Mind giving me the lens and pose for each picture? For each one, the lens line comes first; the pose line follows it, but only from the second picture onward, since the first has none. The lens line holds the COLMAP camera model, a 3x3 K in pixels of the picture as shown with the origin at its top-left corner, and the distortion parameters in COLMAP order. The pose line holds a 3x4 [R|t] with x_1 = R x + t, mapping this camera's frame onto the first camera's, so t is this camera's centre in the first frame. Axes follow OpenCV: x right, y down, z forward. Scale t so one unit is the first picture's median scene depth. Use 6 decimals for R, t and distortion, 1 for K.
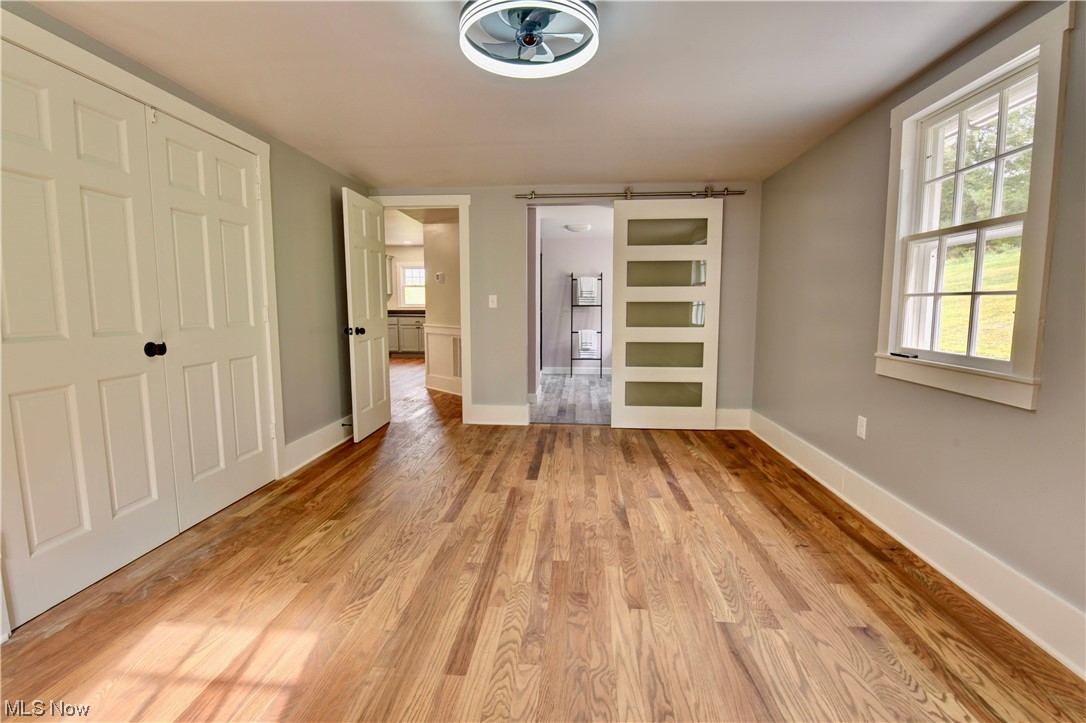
lens RADIAL K [[477.7, 0, 543.0], [0, 477.7, 361.5], [0, 0, 1]] dist [-0.014536, -0.000417]
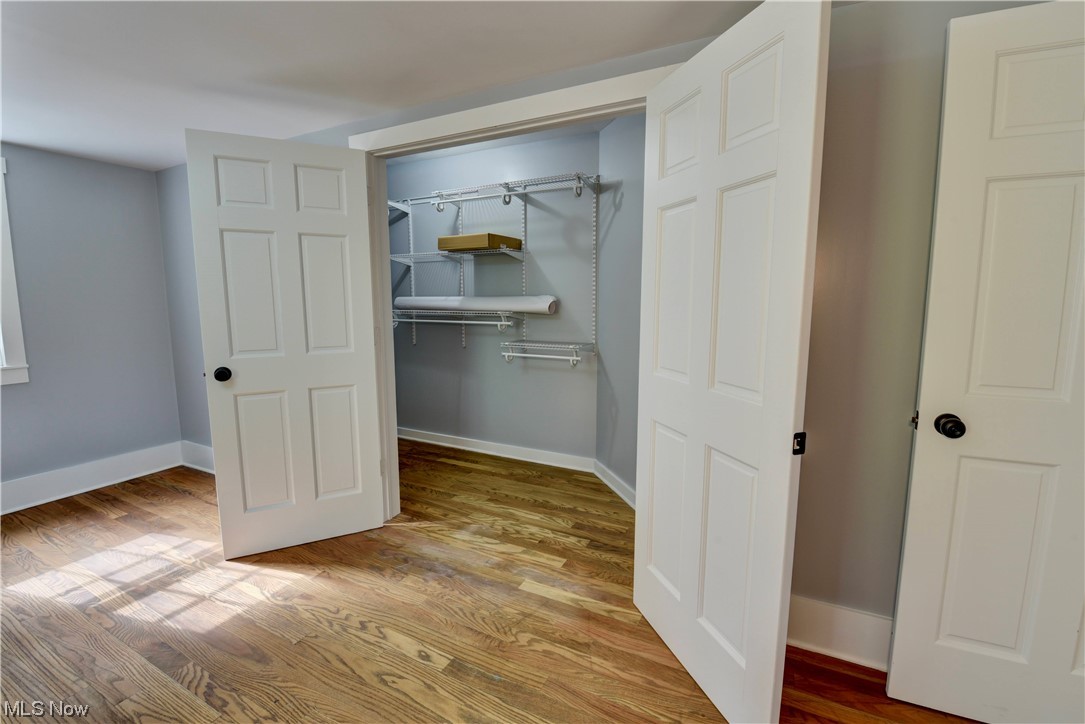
lens RADIAL K [[477.3, 0, 542.5], [0, 477.3, 362.0], [0, 0, 1]] dist [-0.014536, -0.000417]
pose [[-0.395052, 0.133118, -0.908963, 0.061806], [-0.101531, 0.977057, 0.187217, -0.238839], [0.913031, 0.166248, -0.372473, 1.412062]]
